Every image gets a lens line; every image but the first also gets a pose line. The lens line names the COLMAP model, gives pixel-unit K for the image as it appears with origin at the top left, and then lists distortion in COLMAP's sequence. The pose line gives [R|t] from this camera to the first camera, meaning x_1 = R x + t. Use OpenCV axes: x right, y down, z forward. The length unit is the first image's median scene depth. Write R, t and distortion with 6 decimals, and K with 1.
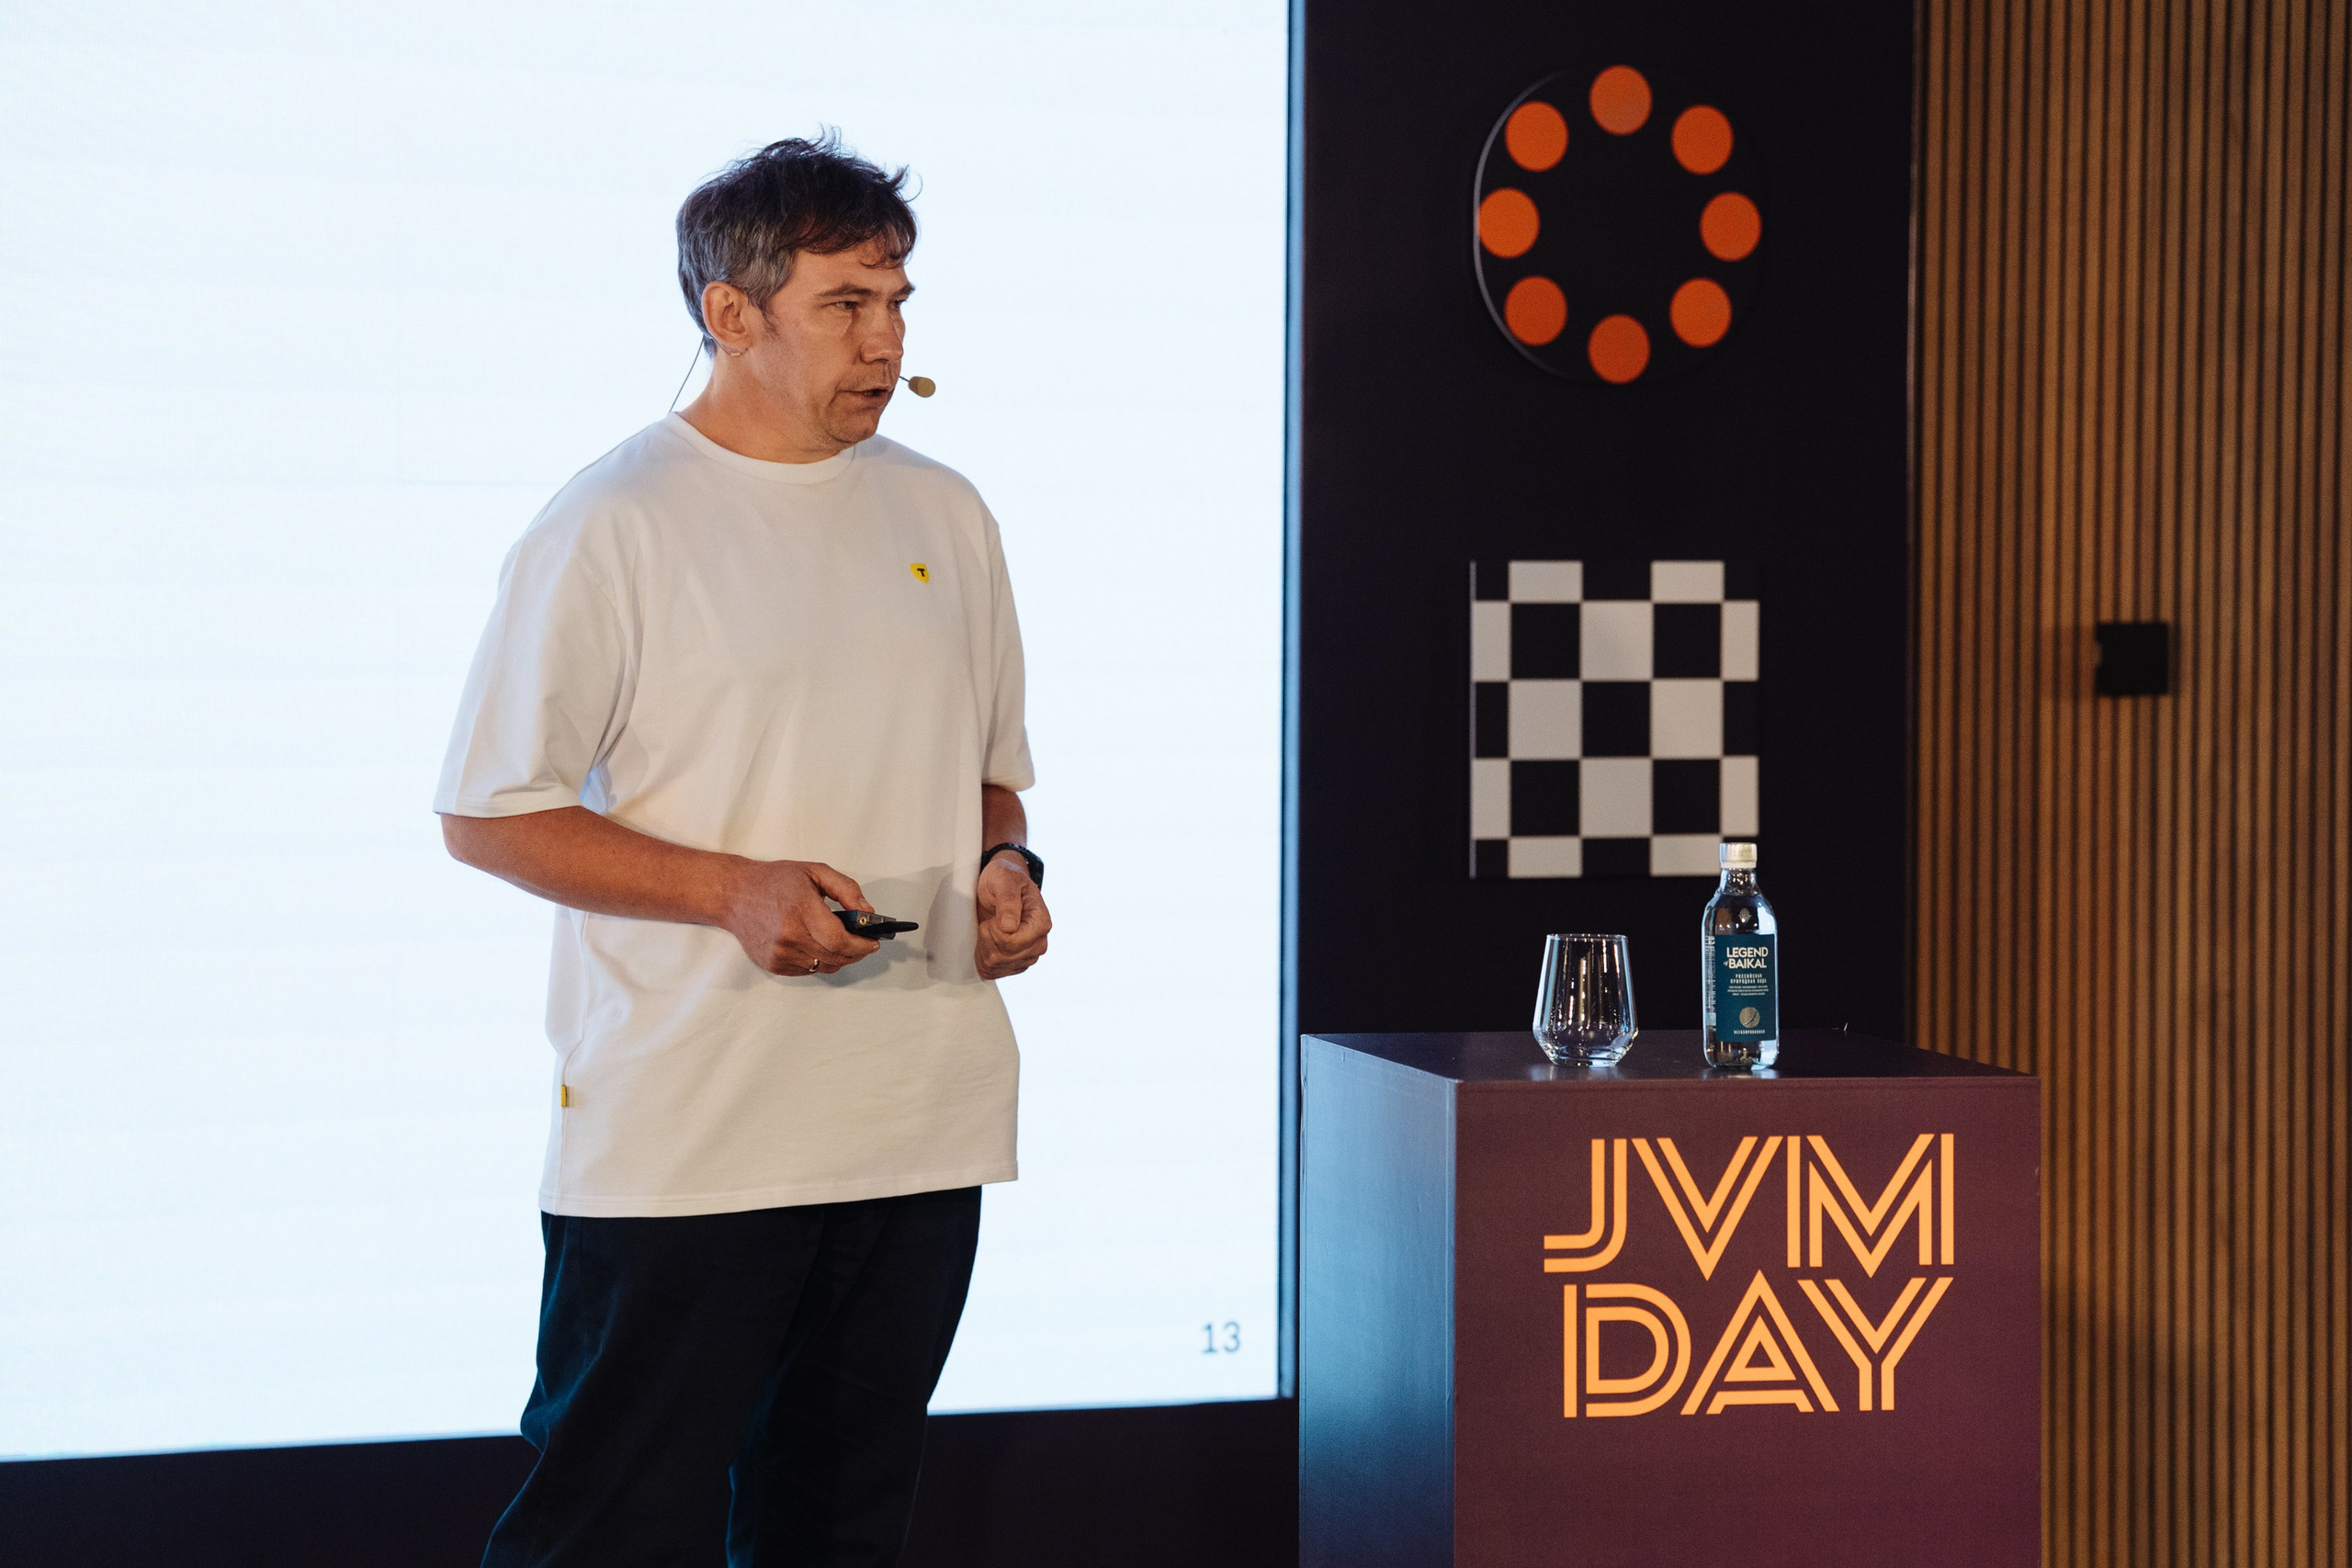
lens RADIAL K [[6509.2, 0, 1178.7], [0, 6509.2, 788.0], [0, 0, 1]] dist [0.260084, 0.000000]
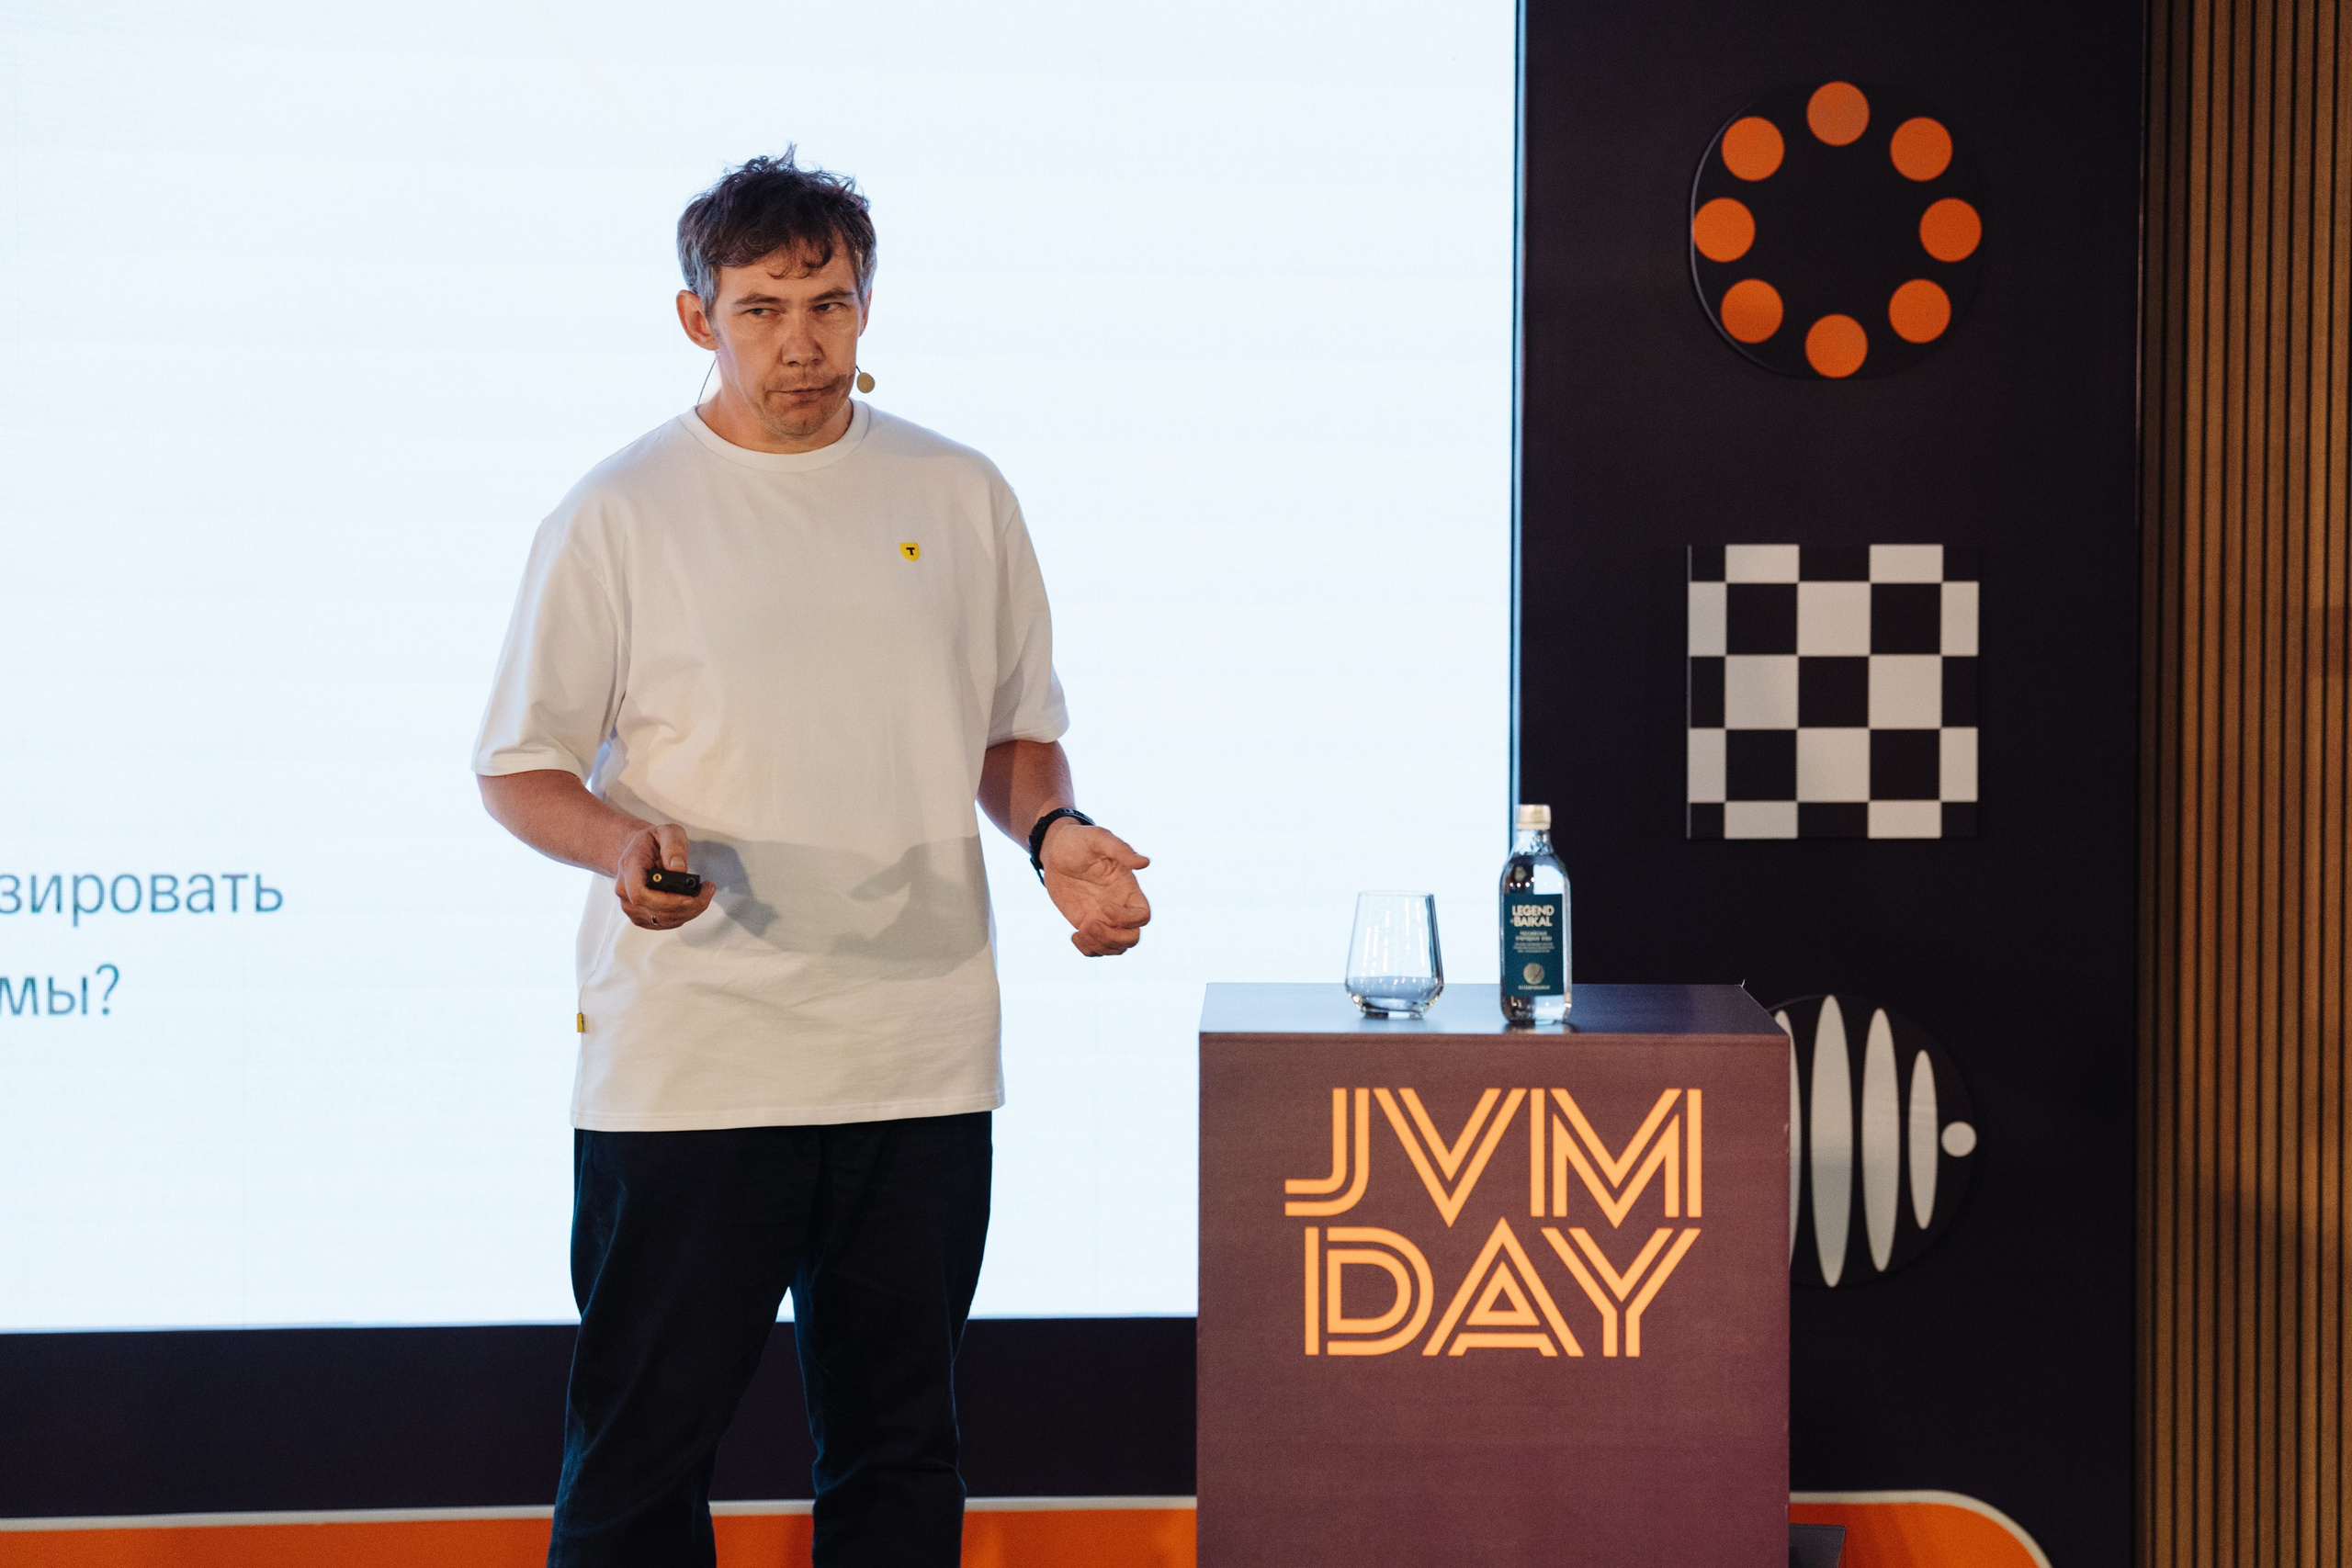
lens RADIAL K [[5303.6, 0, 1166.9], [0, 5303.6, 759.6], [0, 0, 1]] dist [0.061446, 0.000000]
pose [[0.963217, 0.004968, -0.268677, 0.212611], [-0.005009, 0.999987, 0.000533, 0.000742], [0.268677, 0.000832, 0.963230, 0.141047]]
